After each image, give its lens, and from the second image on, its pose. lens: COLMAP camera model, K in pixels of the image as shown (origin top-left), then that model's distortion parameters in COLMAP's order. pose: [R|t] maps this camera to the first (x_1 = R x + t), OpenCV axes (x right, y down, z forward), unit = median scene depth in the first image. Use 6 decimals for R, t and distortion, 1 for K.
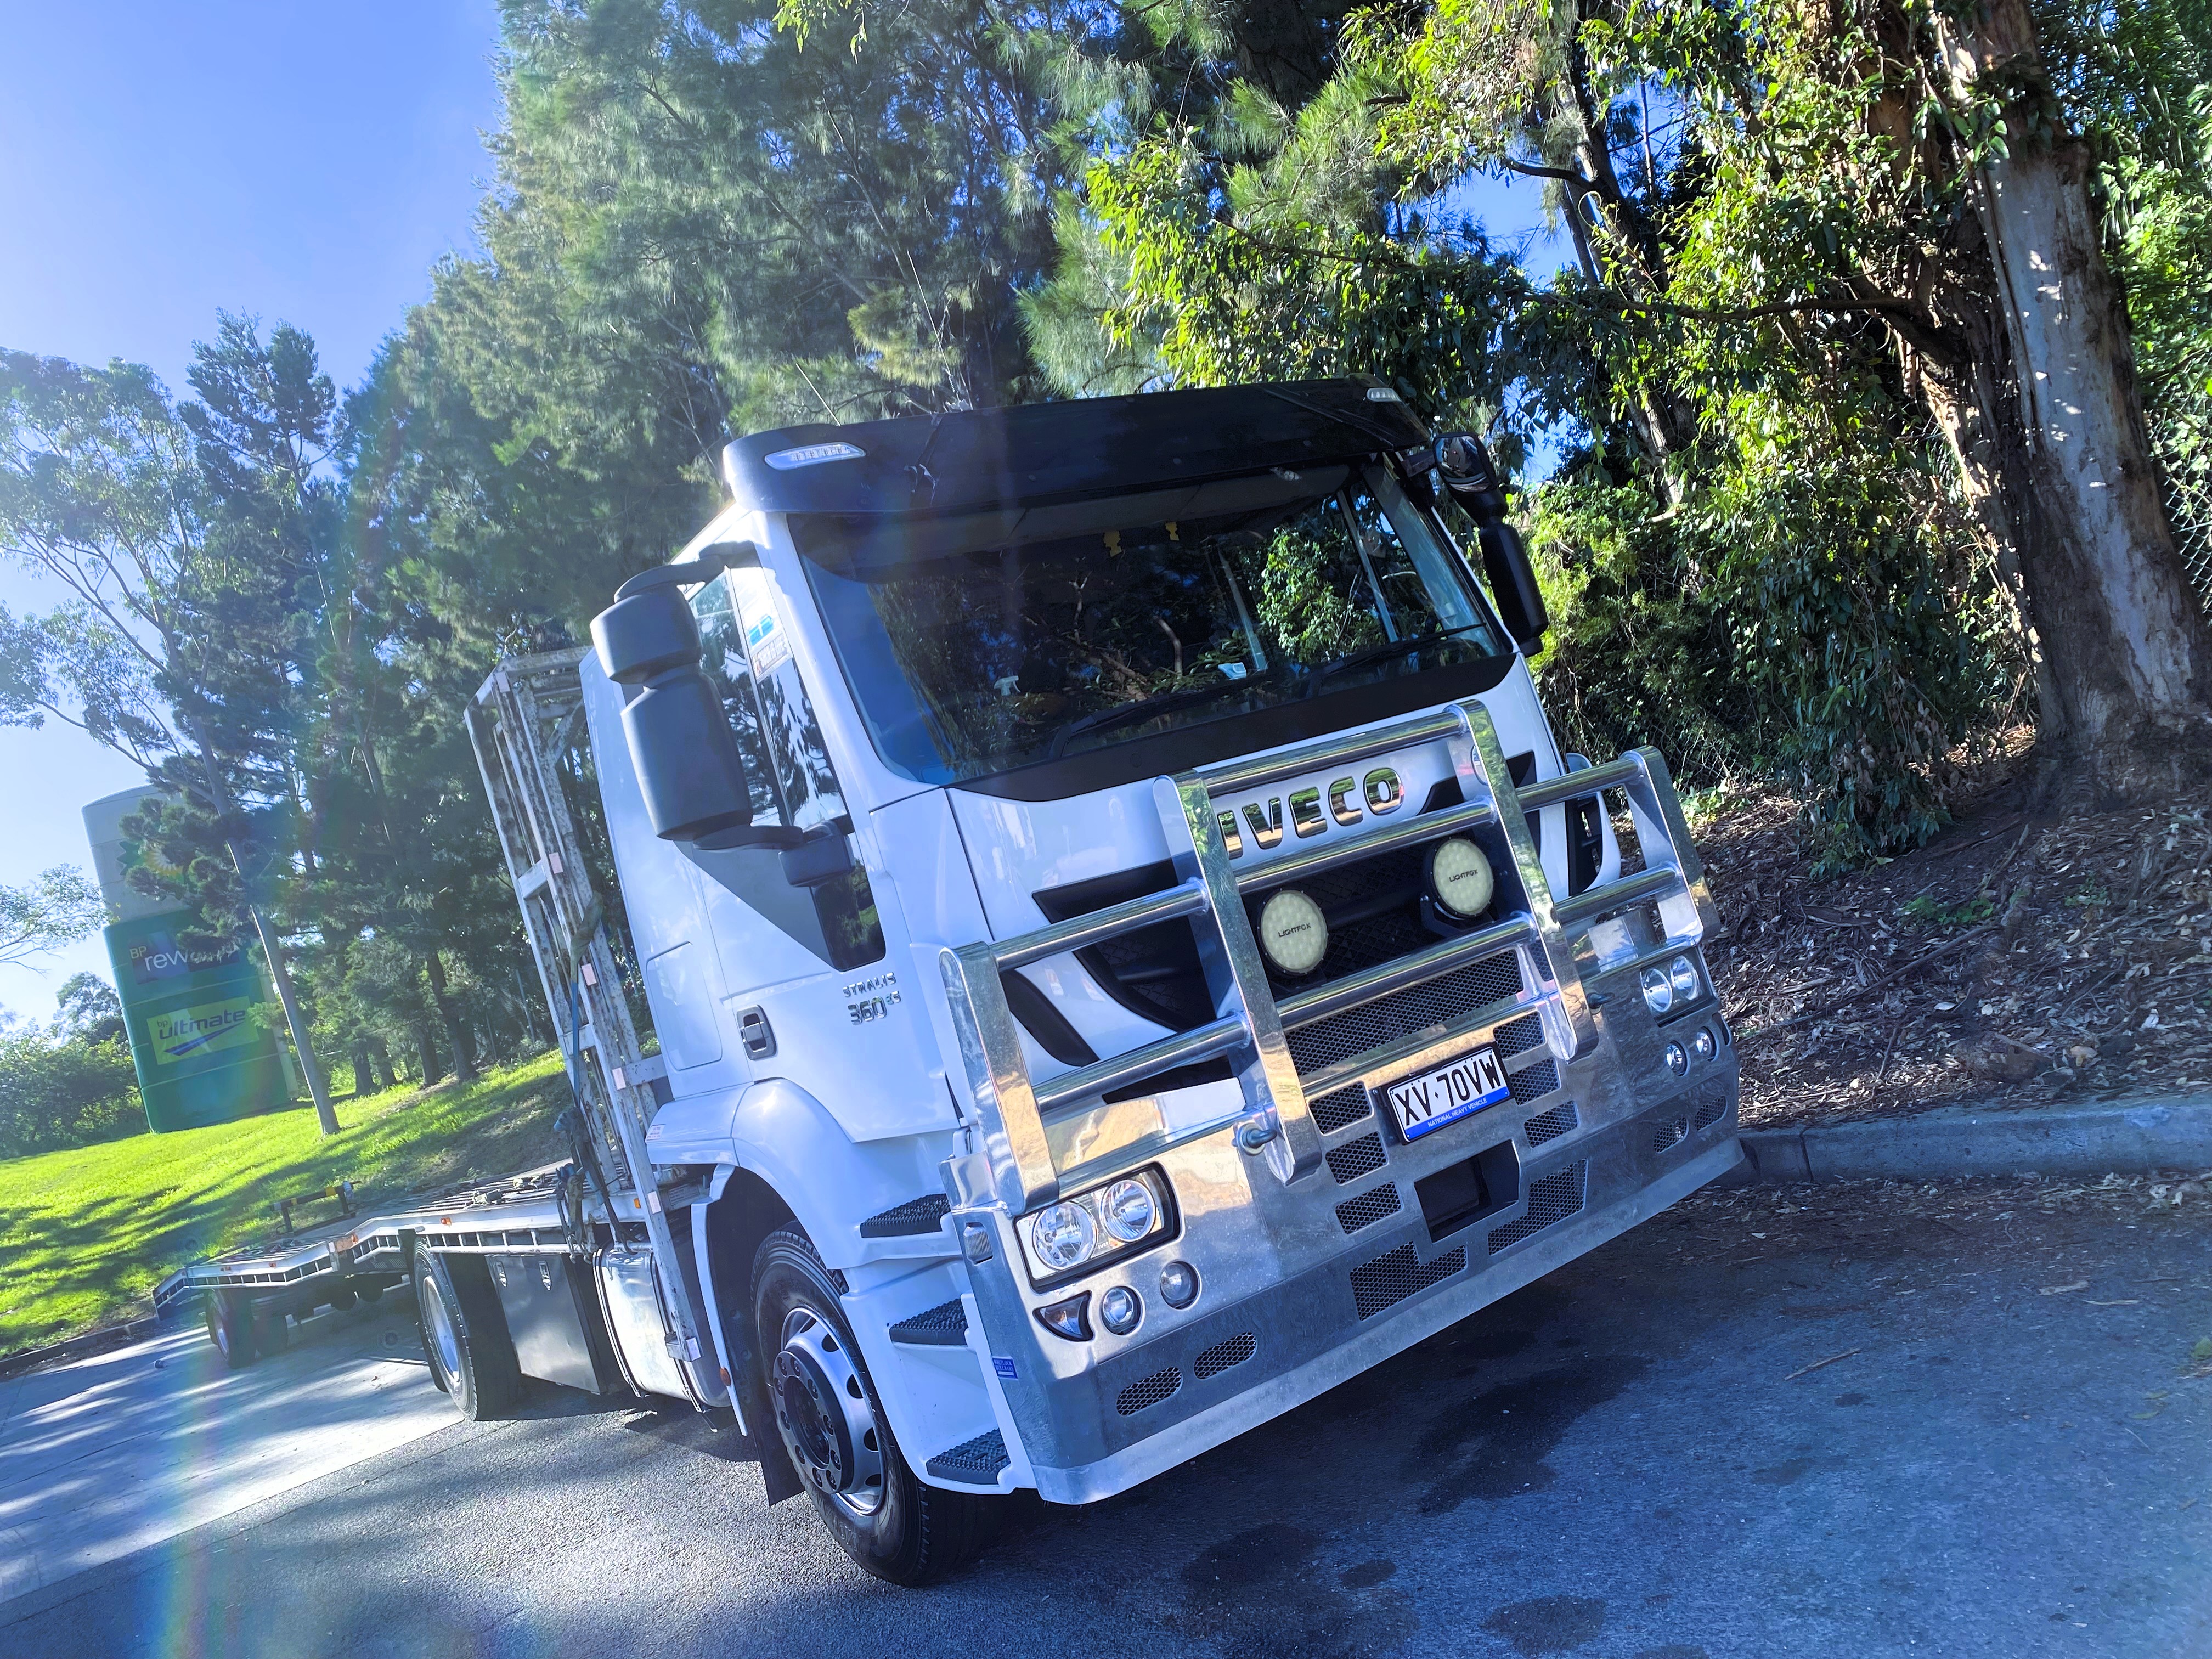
lens RADIAL K [[1824.2, 0, 1106.0], [0, 1824.2, 829.5], [0, 0, 1]] dist [0.061147, -0.168136]
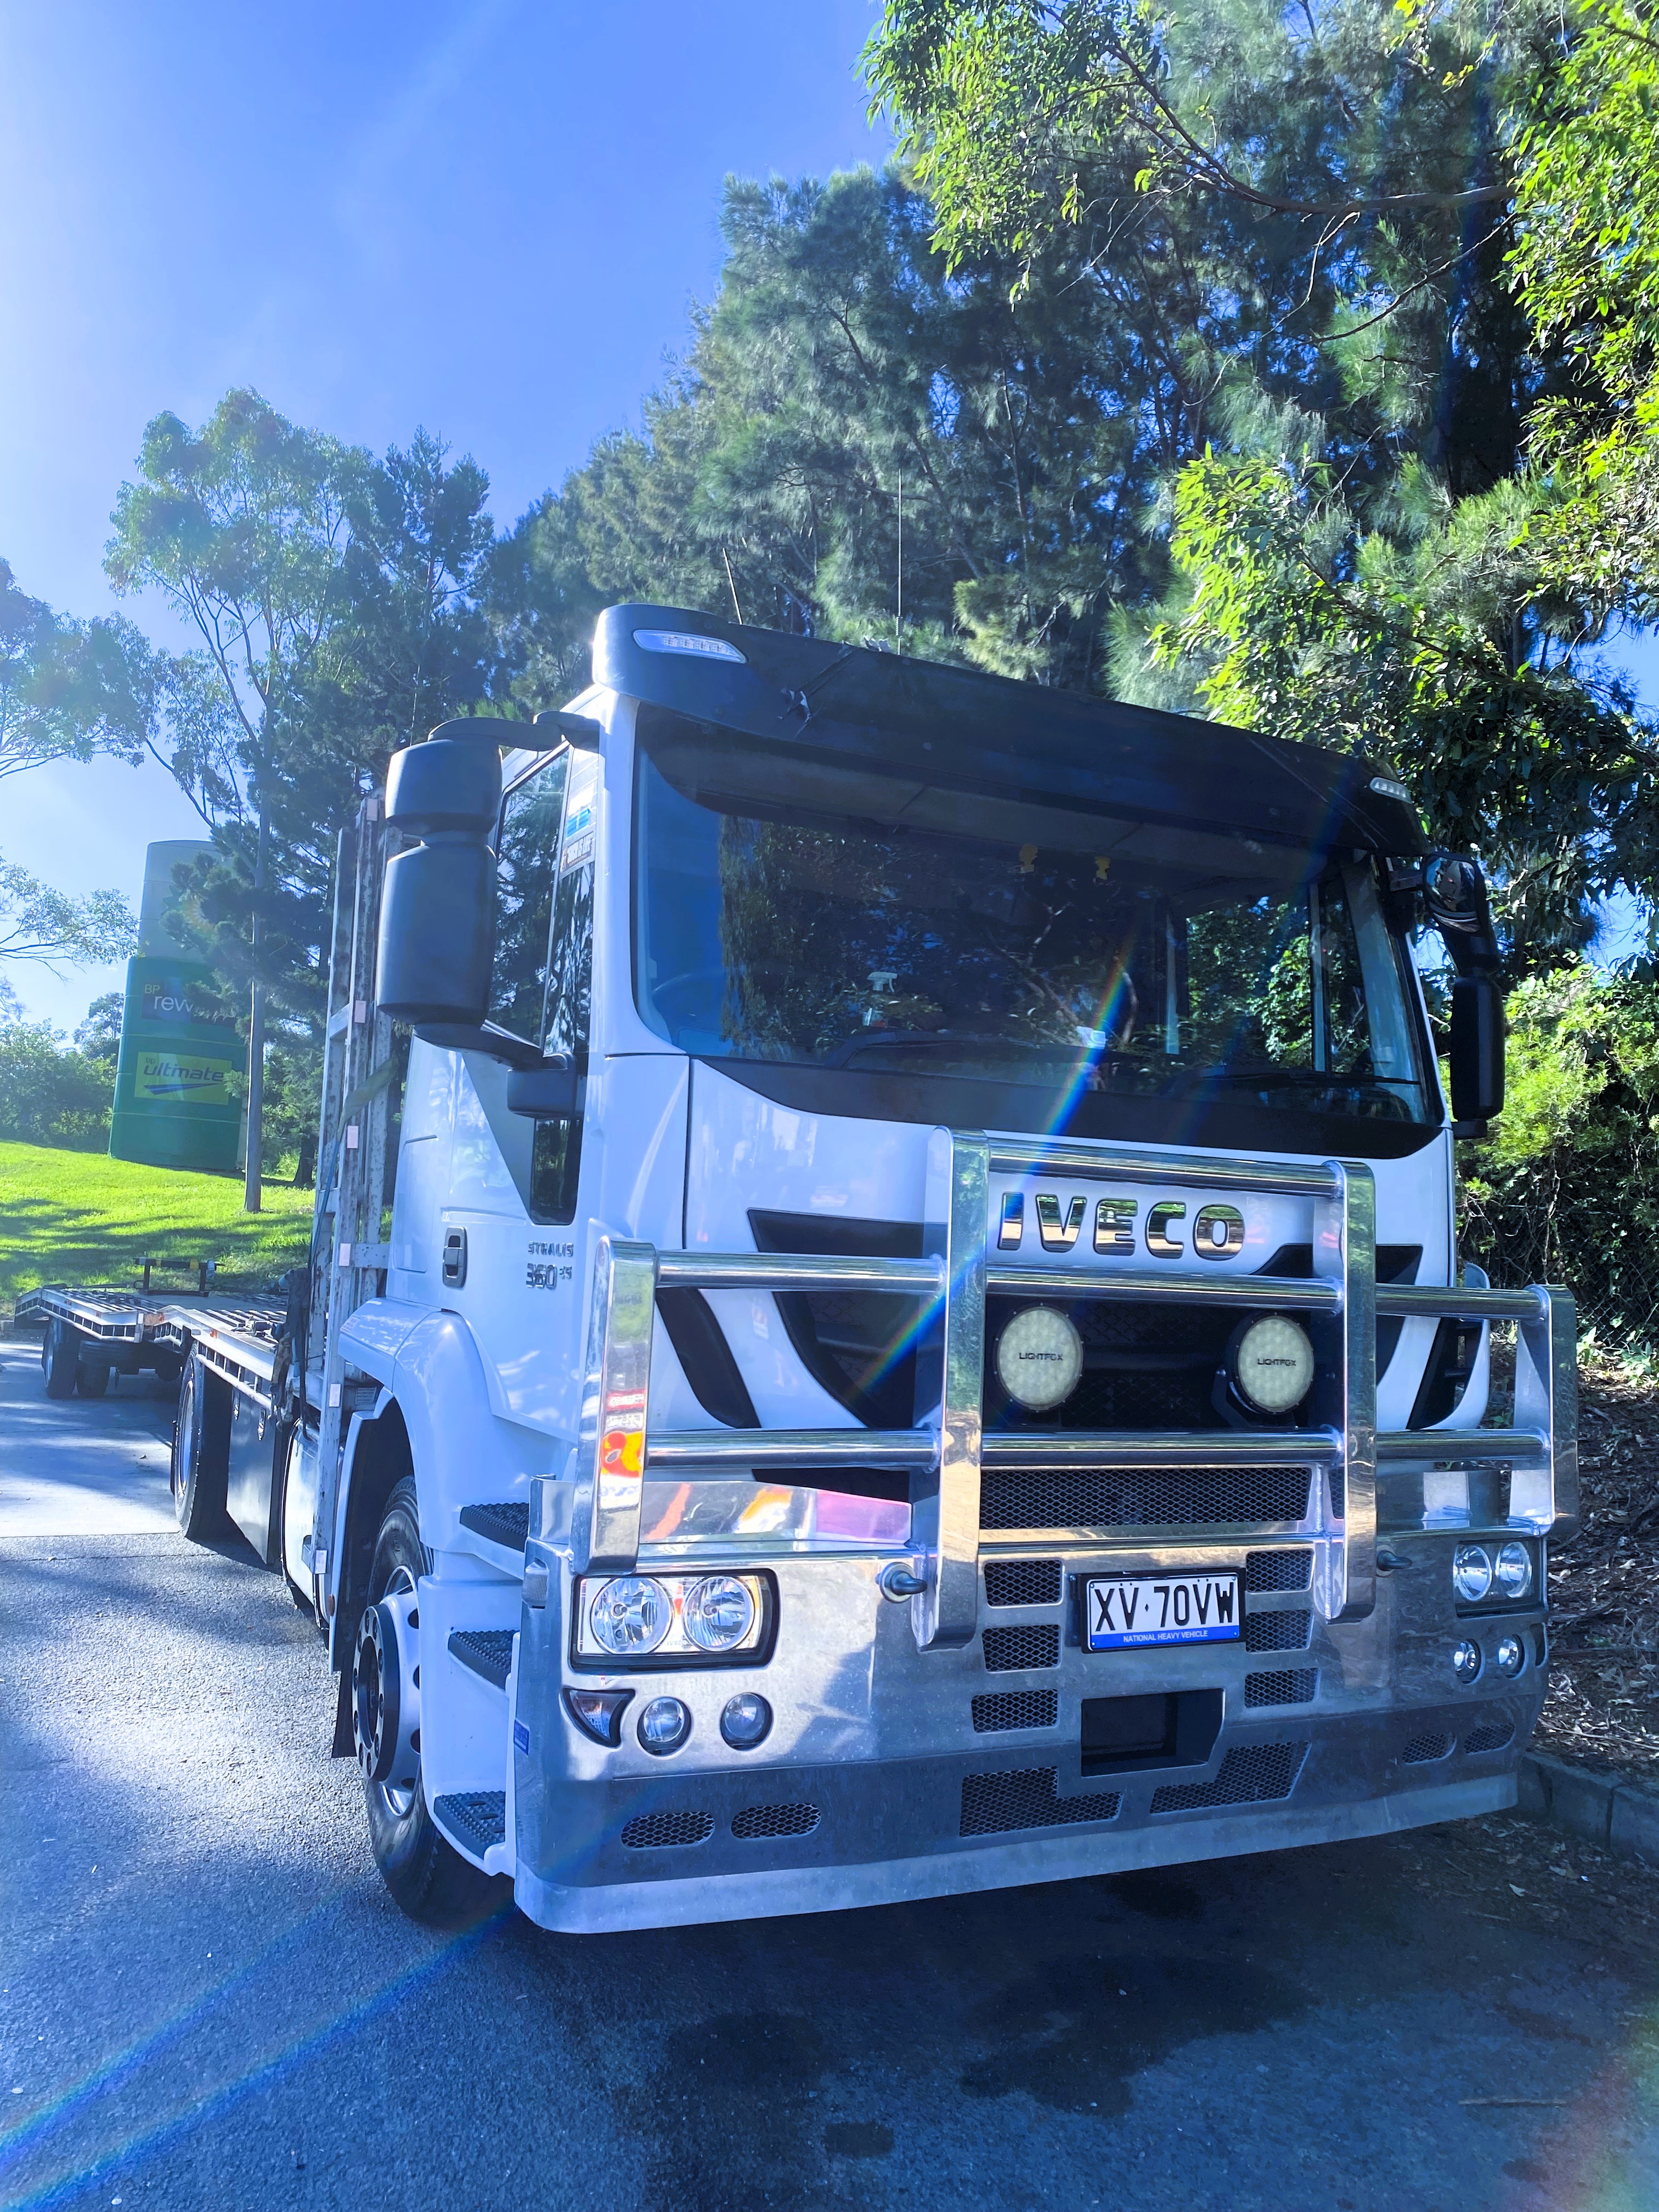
lens RADIAL K [[1824.1, 0, 829.5], [0, 1824.1, 1106.0], [0, 0, 1]] dist [-0.000633, 0.017892]
pose [[0.936753, 0.319143, -0.143668, 0.088282], [-0.321392, 0.946913, 0.007907, -0.025490], [0.138564, 0.038767, 0.989594, 0.158038]]
